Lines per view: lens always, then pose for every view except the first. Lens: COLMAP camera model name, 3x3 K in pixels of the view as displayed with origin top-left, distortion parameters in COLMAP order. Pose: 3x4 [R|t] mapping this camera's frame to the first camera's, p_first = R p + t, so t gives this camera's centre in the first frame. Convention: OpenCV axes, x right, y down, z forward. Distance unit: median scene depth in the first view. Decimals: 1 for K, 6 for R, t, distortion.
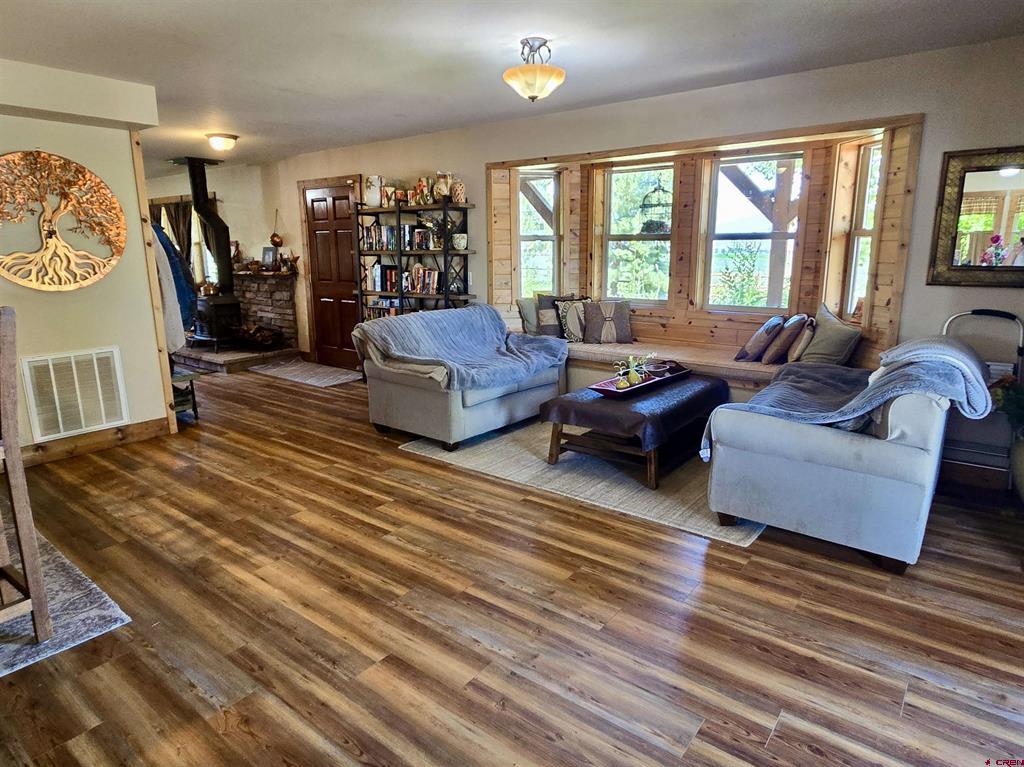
lens RADIAL K [[608.7, 0, 524.4], [0, 608.7, 388.6], [0, 0, 1]] dist [-0.002645, 0.005050]
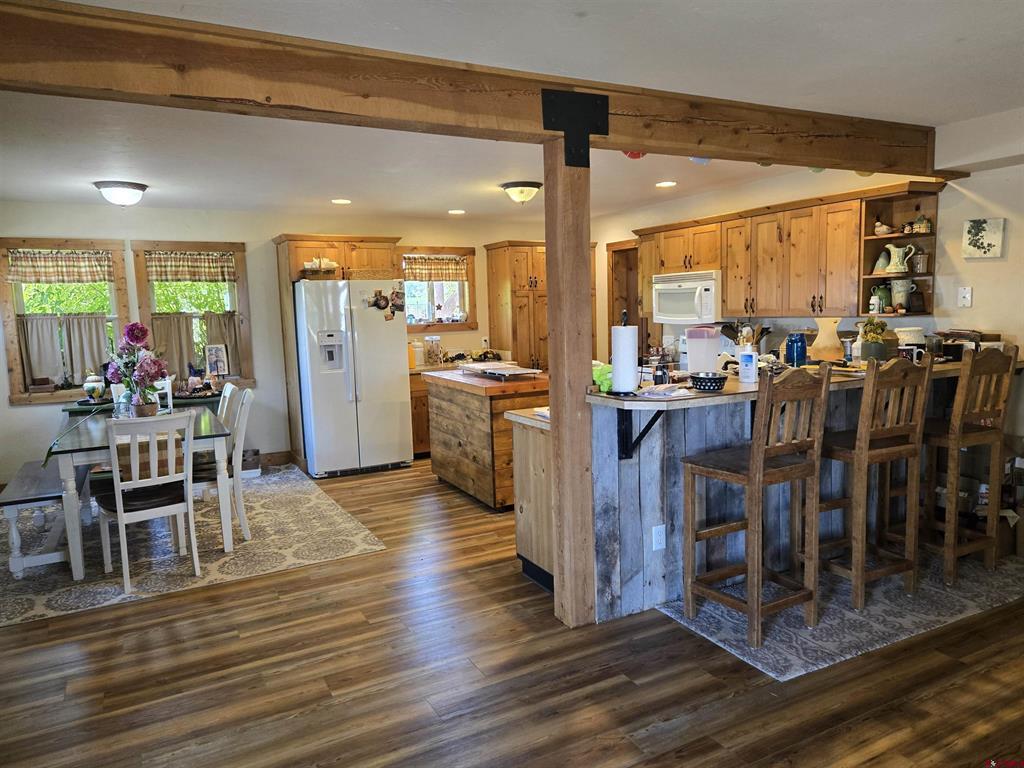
lens RADIAL K [[696.2, 0, 508.3], [0, 696.2, 386.3], [0, 0, 1]] dist [0.063693, -0.045933]
pose [[-0.424222, 0.124317, -0.896984, 0.344210], [-0.171363, 0.961614, 0.214319, -0.168619], [0.889196, 0.244629, -0.386635, 0.588925]]
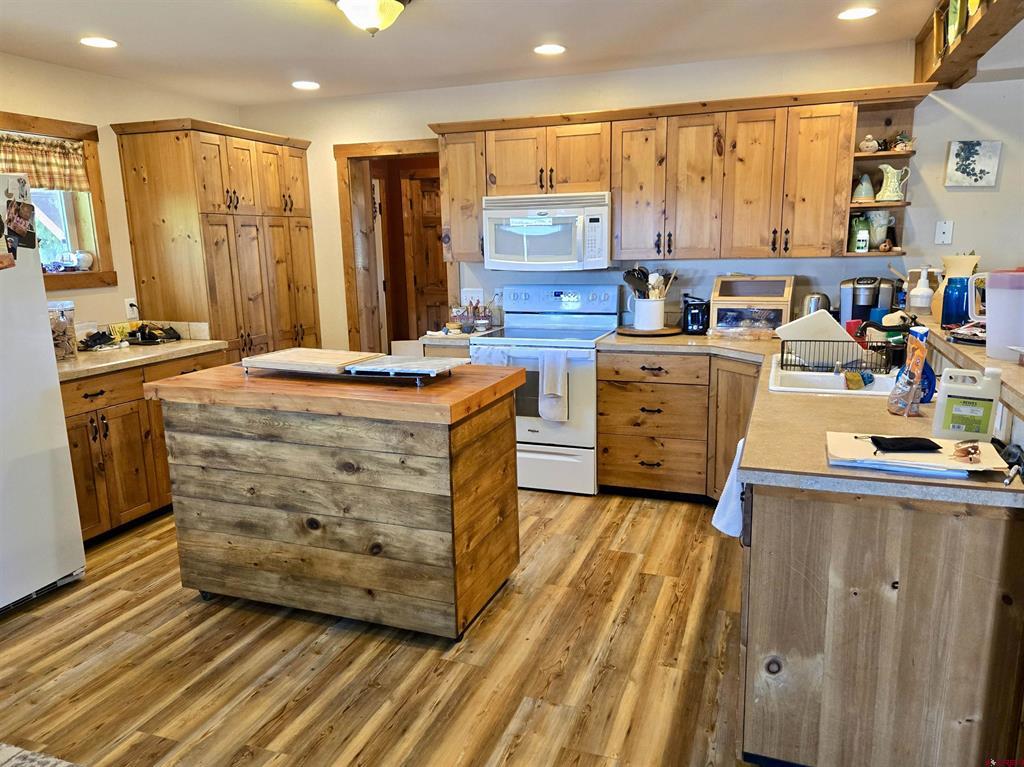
lens RADIAL K [[754.2, 0, 503.0], [0, 754.2, 386.0], [0, 0, 1]] dist [0.067500, -0.051825]
pose [[0.289283, 0.186303, -0.938939, -0.162774], [-0.199311, 0.971103, 0.131278, 0.005318], [0.936264, 0.149164, 0.318056, -0.133925]]
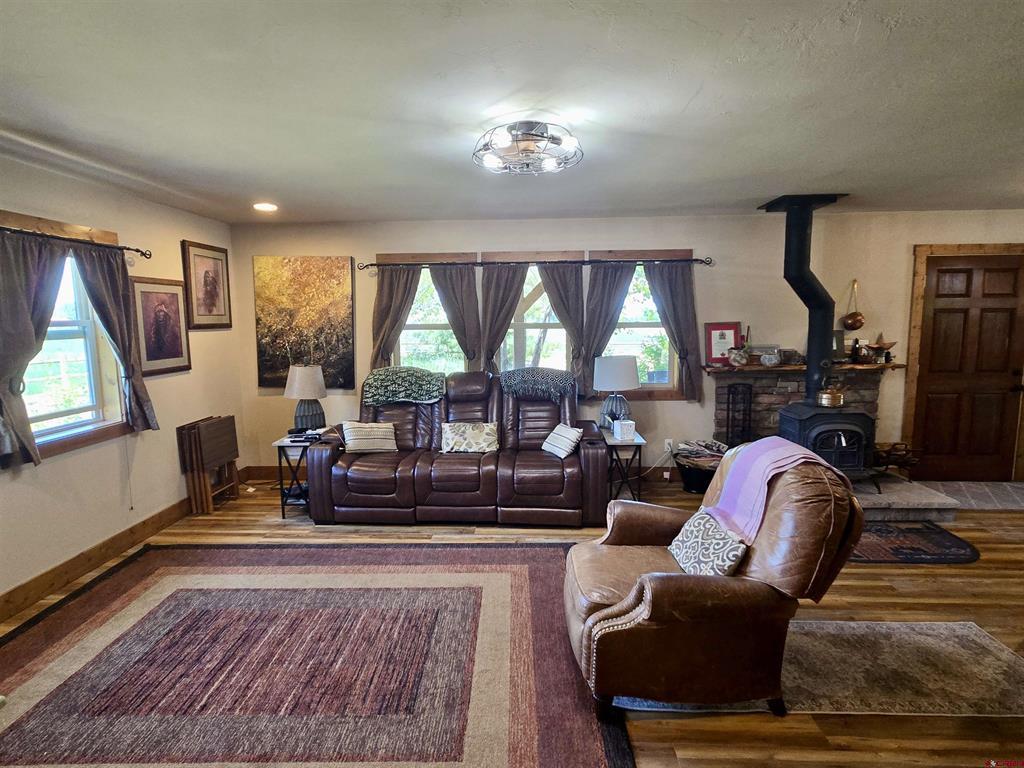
lens RADIAL K [[523.3, 0, 495.7], [0, 523.3, 377.7], [0, 0, 1]] dist [0.002668, 0.001089]
pose [[0.825605, -0.066834, 0.560276, -2.211183], [0.132508, 0.988156, -0.077385, -0.371136], [-0.548468, 0.138130, 0.824683, 1.453259]]
